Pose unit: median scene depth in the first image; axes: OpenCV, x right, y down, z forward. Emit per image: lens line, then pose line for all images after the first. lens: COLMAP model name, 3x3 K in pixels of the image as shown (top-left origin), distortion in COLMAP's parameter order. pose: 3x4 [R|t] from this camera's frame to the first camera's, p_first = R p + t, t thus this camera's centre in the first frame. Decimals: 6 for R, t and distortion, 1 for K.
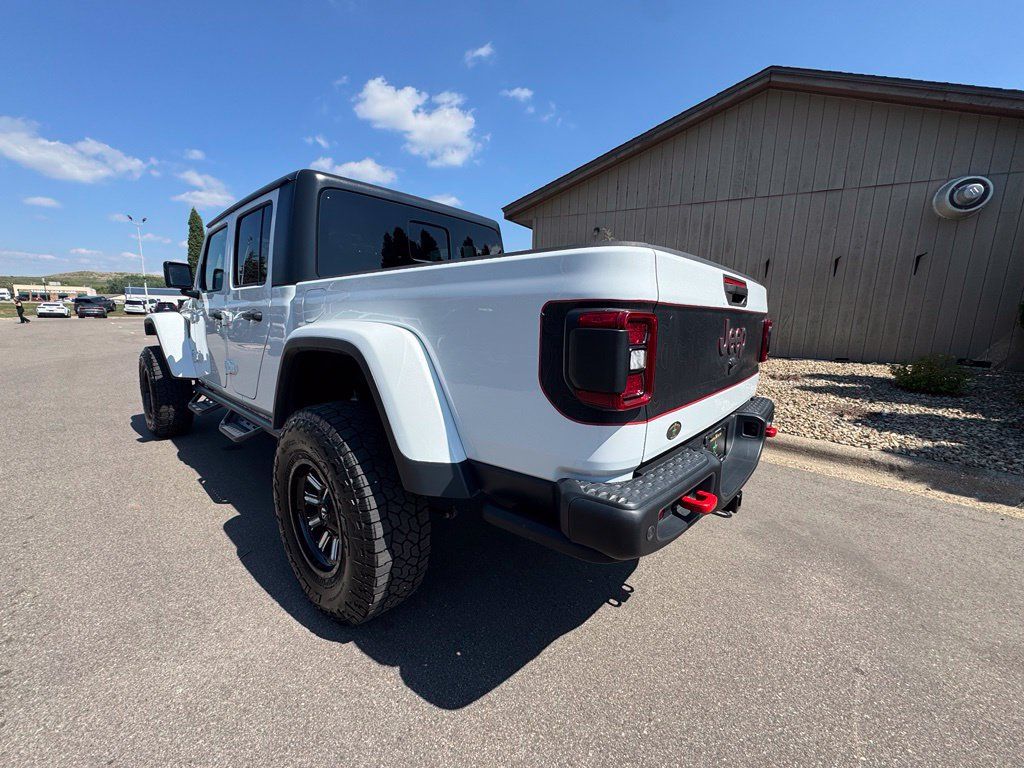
lens RADIAL K [[414.5, 0, 512.0], [0, 414.5, 384.0], [0, 0, 1]] dist [-0.001512, 0.000190]
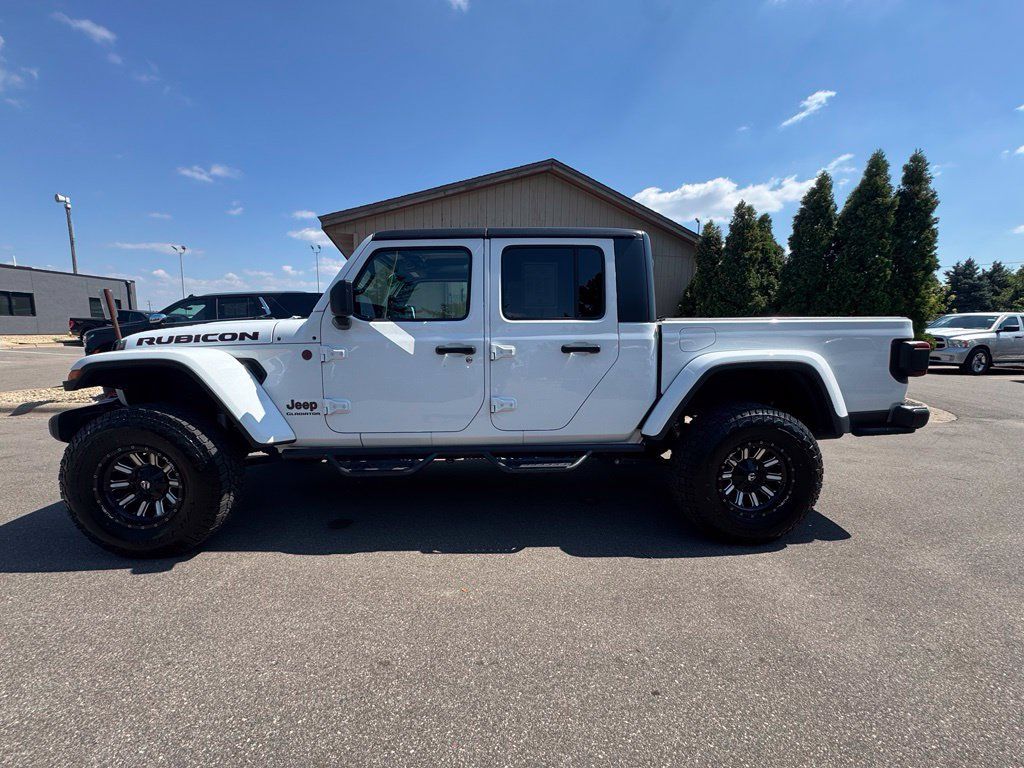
lens RADIAL K [[414.5, 0, 512.0], [0, 414.5, 384.0], [0, 0, 1]] dist [-0.001512, 0.000190]
pose [[0.708000, -0.101681, 0.698854, -0.978616], [0.123830, 0.992123, 0.018901, -0.075208], [-0.695271, 0.073157, 0.715015, 0.236306]]
